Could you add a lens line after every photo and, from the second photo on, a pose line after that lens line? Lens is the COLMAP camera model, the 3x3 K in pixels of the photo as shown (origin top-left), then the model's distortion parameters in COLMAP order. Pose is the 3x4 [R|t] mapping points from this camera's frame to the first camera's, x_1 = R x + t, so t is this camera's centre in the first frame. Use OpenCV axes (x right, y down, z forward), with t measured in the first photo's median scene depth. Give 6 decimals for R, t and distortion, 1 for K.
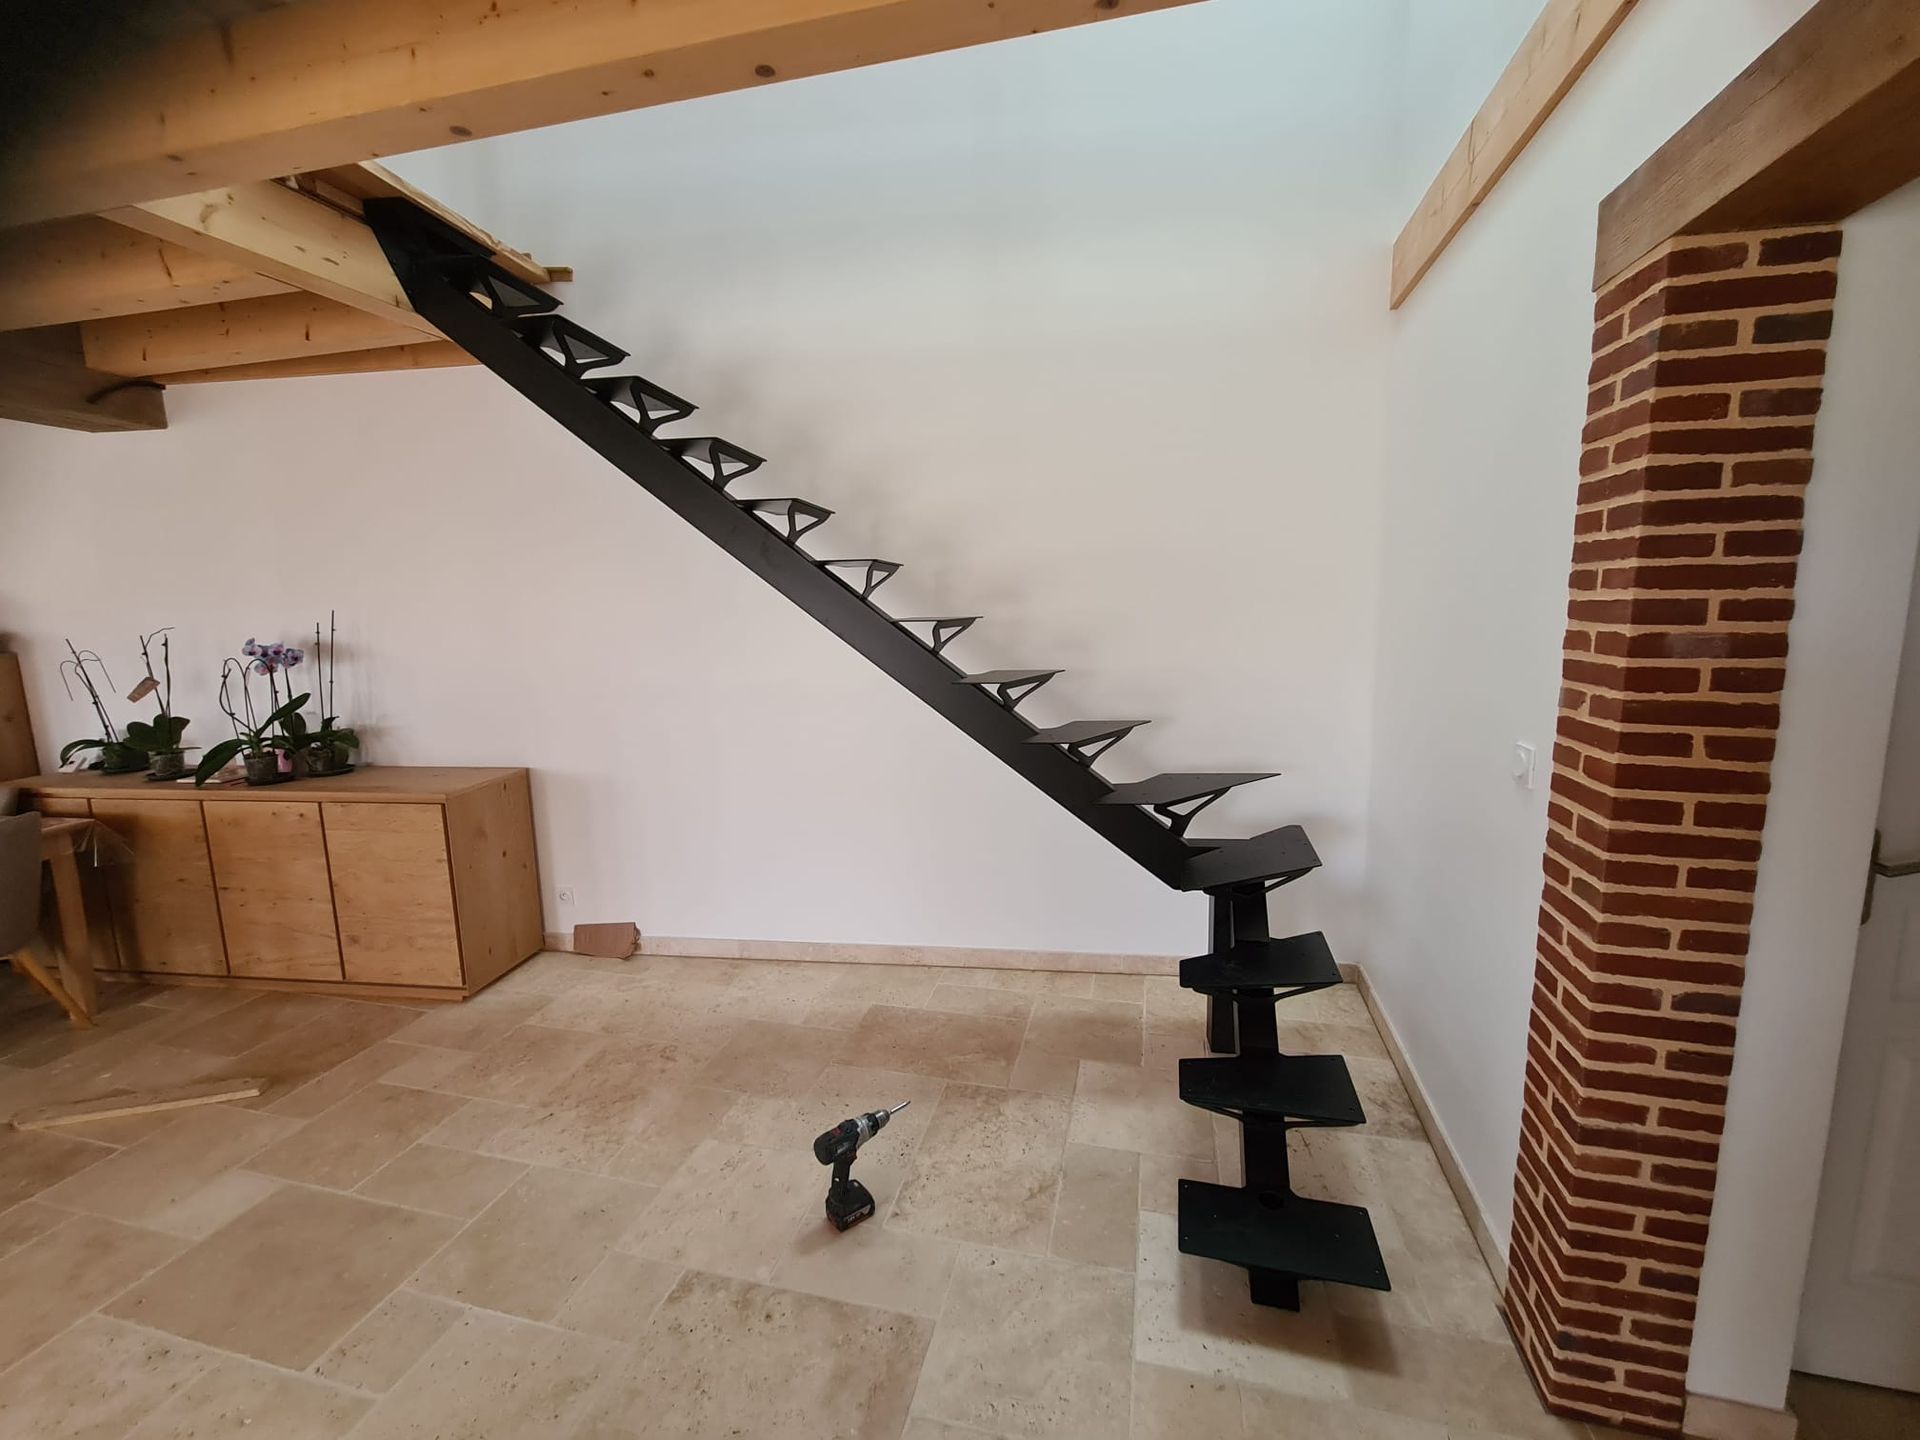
lens RADIAL K [[786.0, 0, 967.9], [0, 786.0, 719.4], [0, 0, 1]] dist [-0.000499, -0.000317]
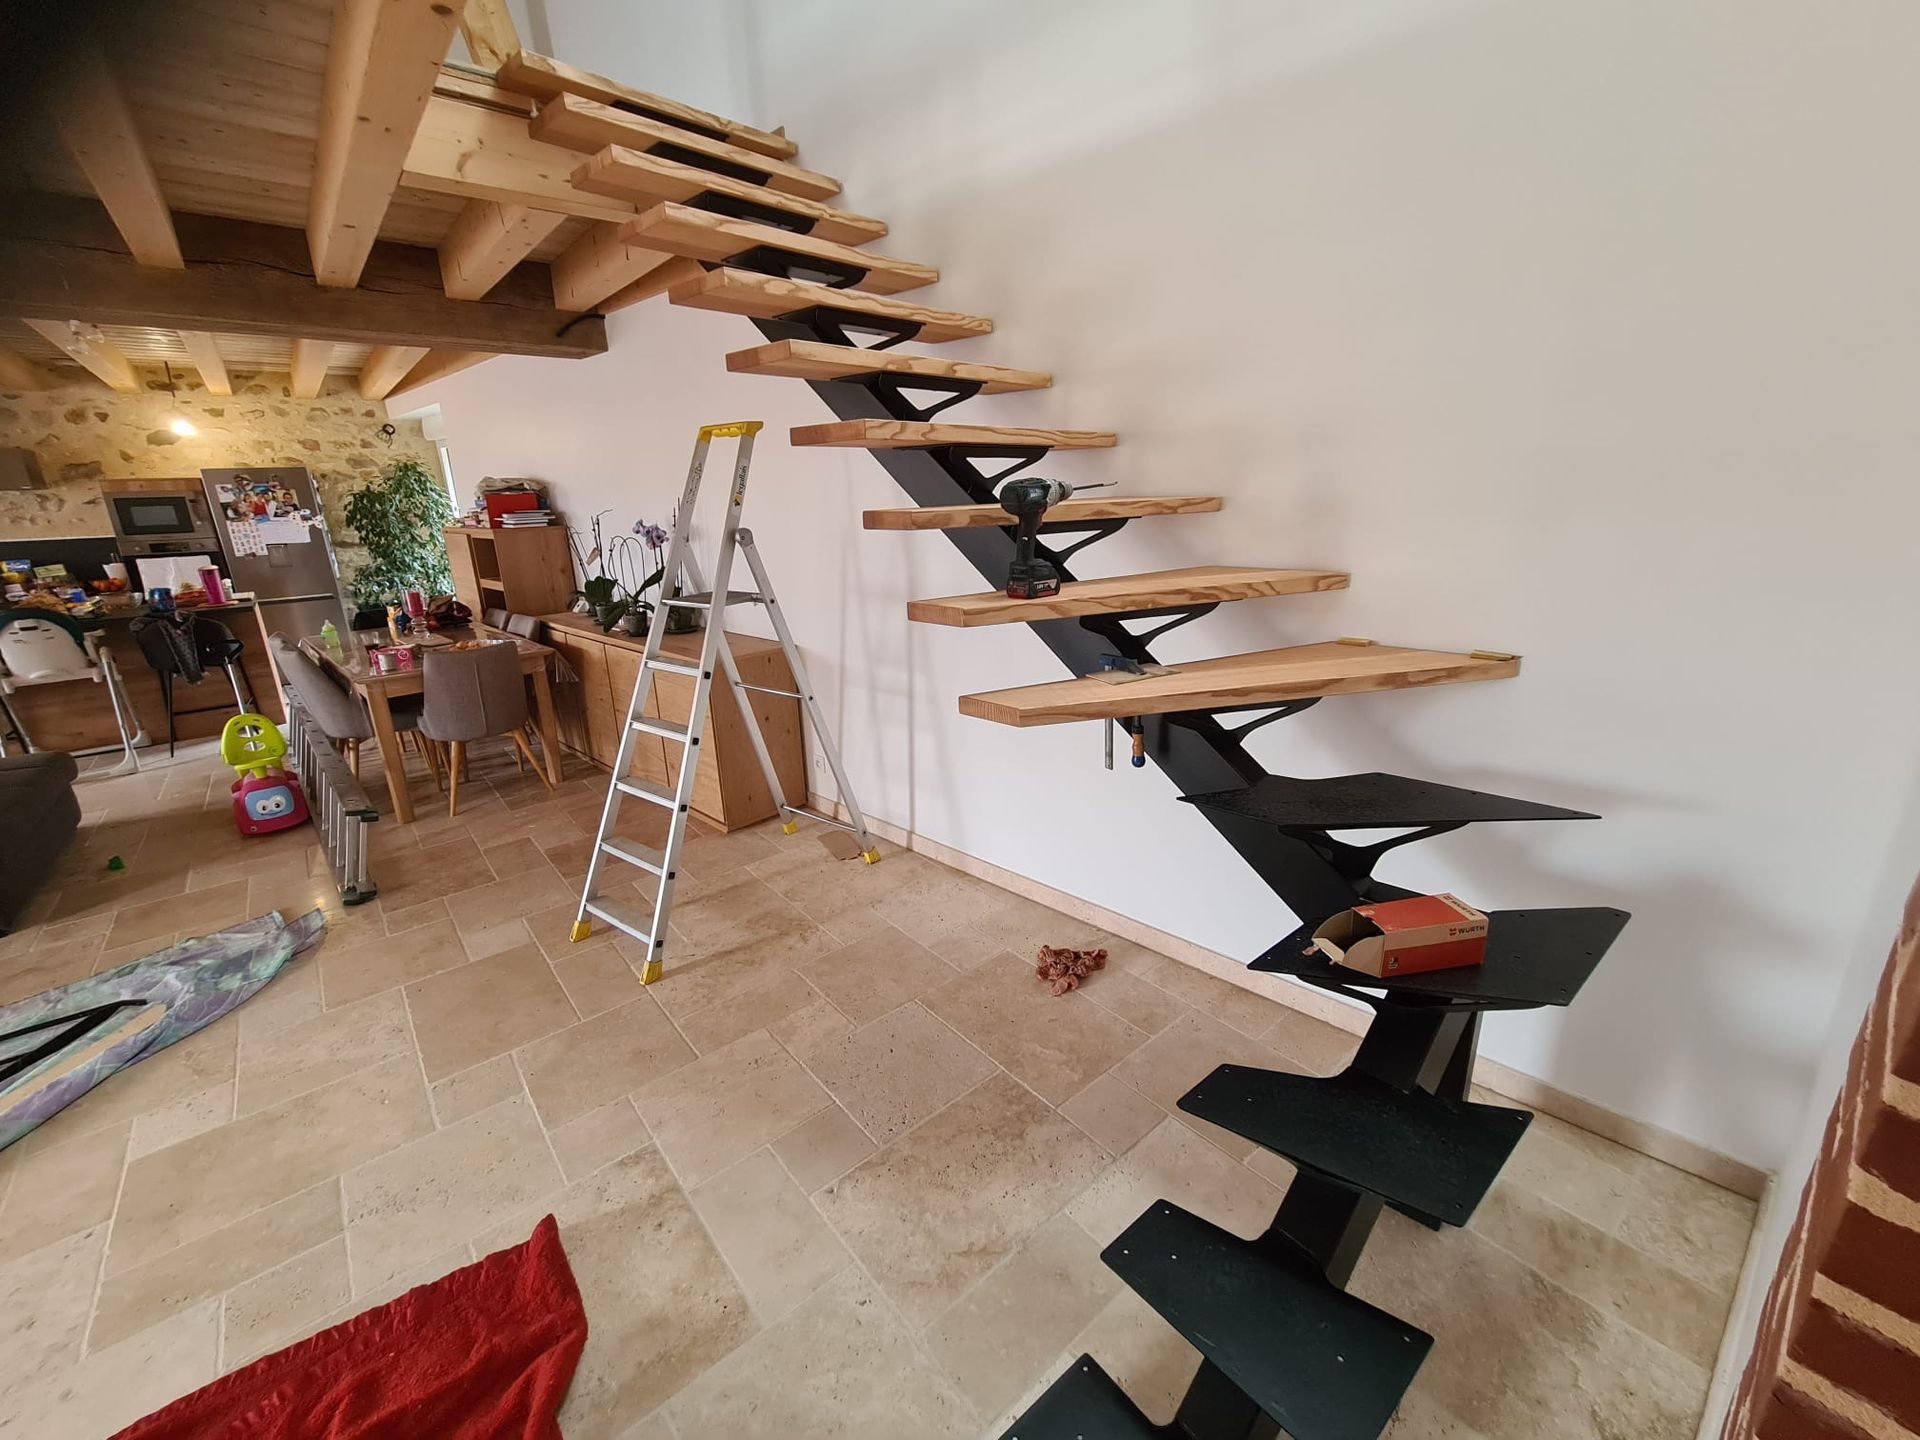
lens RADIAL K [[786.0, 0, 965.4], [0, 786.0, 716.6], [0, 0, 1]] dist [-0.000499, -0.000317]
pose [[0.809192, 0.163973, -0.564199, 0.369984], [-0.077045, 0.981589, 0.174779, -0.069486], [0.582471, -0.097961, 0.806927, 0.323364]]
